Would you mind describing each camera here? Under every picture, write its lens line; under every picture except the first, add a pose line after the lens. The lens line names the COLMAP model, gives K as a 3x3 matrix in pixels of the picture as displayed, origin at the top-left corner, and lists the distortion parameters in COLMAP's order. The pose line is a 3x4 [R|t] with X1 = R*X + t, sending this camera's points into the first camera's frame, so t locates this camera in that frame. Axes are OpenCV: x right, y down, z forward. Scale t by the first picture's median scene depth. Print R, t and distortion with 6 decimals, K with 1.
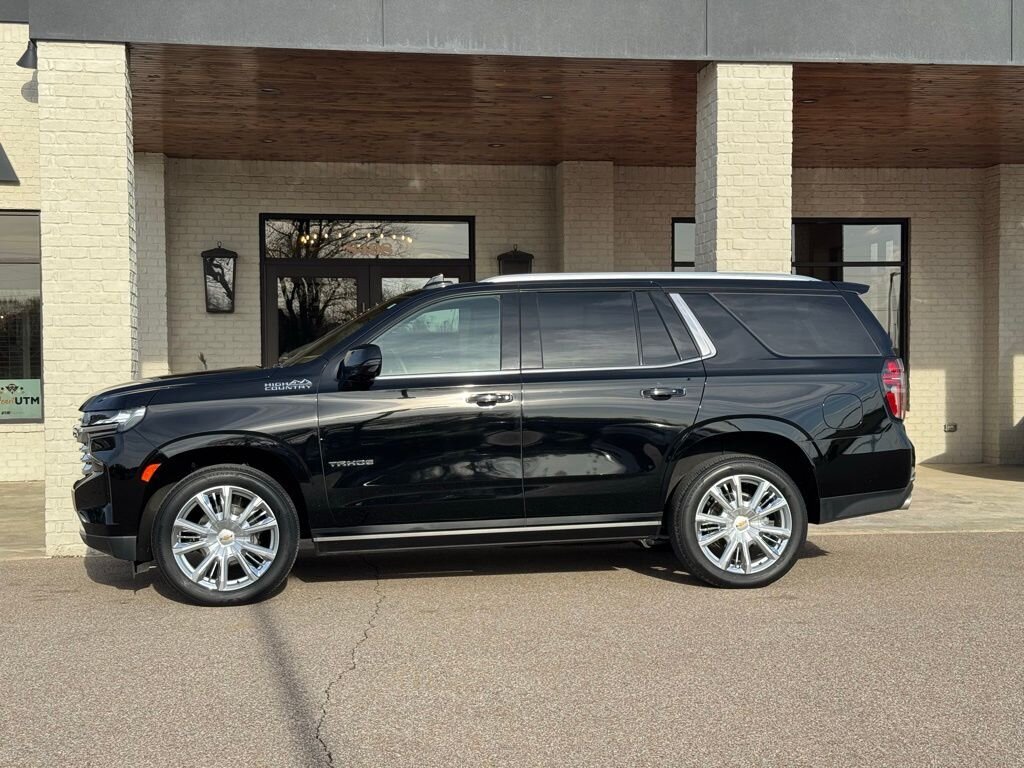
lens RADIAL K [[1417.1, 0, 503.9], [0, 1417.1, 379.6], [0, 0, 1]] dist [0.205333, -0.448767]
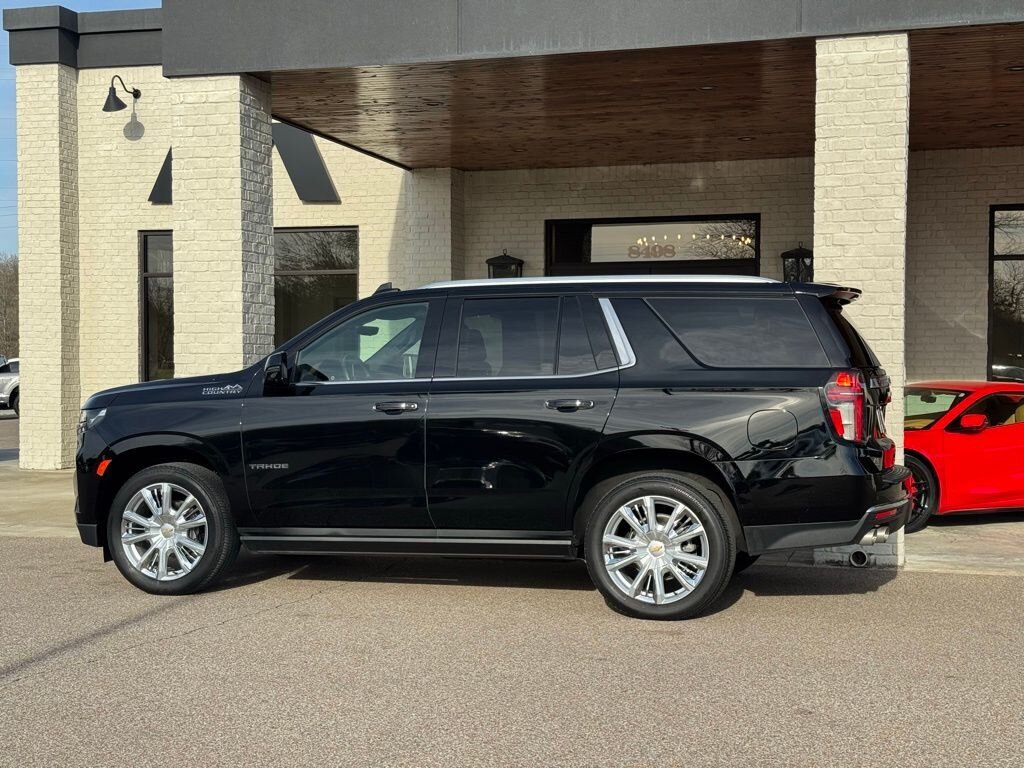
lens RADIAL K [[1417.1, 0, 503.9], [0, 1417.1, 379.6], [0, 0, 1]] dist [0.205333, -0.448767]
pose [[0.901512, 0.013326, -0.432548, 0.363714], [-0.013177, 0.999908, 0.003343, -0.007422], [0.432553, 0.002686, 0.901604, 0.100622]]
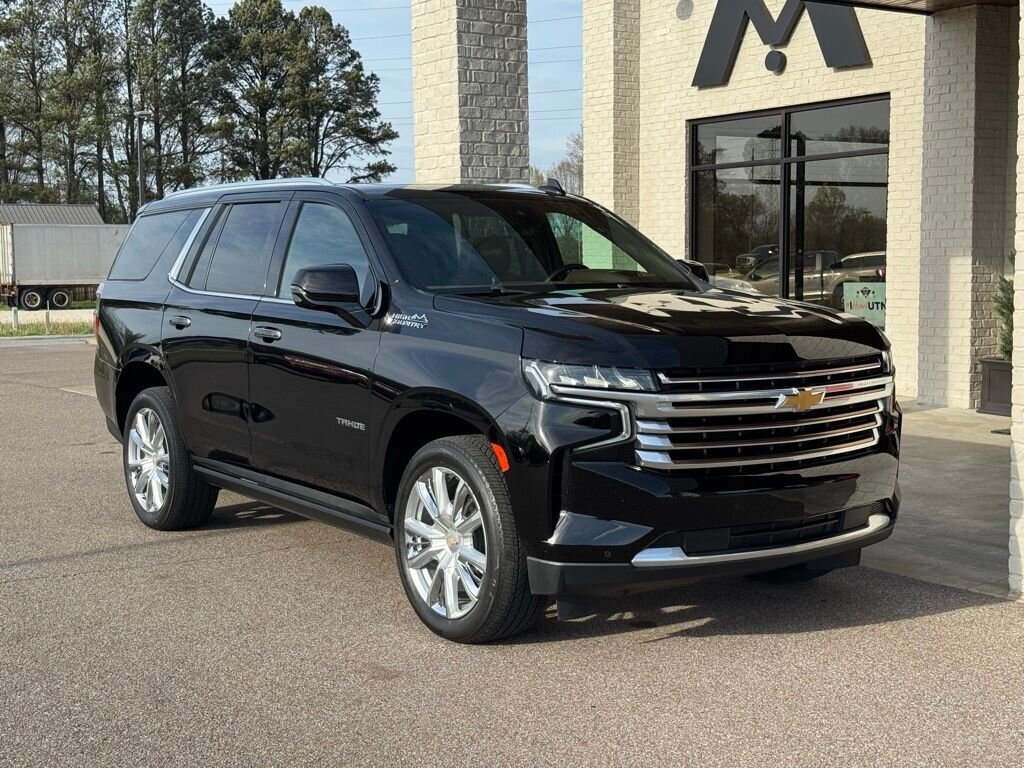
lens RADIAL K [[1417.1, 0, 503.9], [0, 1417.1, 379.6], [0, 0, 1]] dist [0.205333, -0.448767]
pose [[0.425629, 0.078693, -0.901469, 0.572280], [-0.004465, 0.996382, 0.084870, -0.021821], [0.904887, -0.032098, 0.424441, 0.581034]]
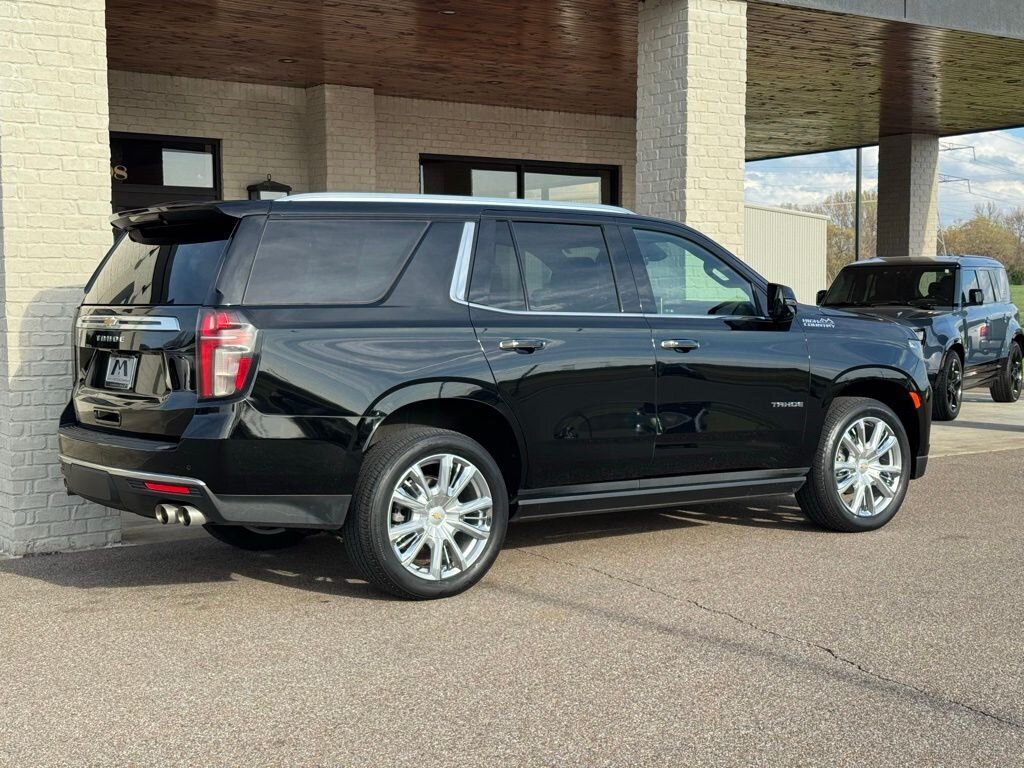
lens RADIAL K [[1416.7, 0, 512.0], [0, 1416.7, 384.0], [0, 0, 1]] dist [0.197405, -0.410954]
pose [[0.897100, -0.025648, 0.441083, -0.387966], [0.007141, 0.999025, 0.043568, -0.000945], [-0.441770, -0.035935, 0.896408, 0.175769]]
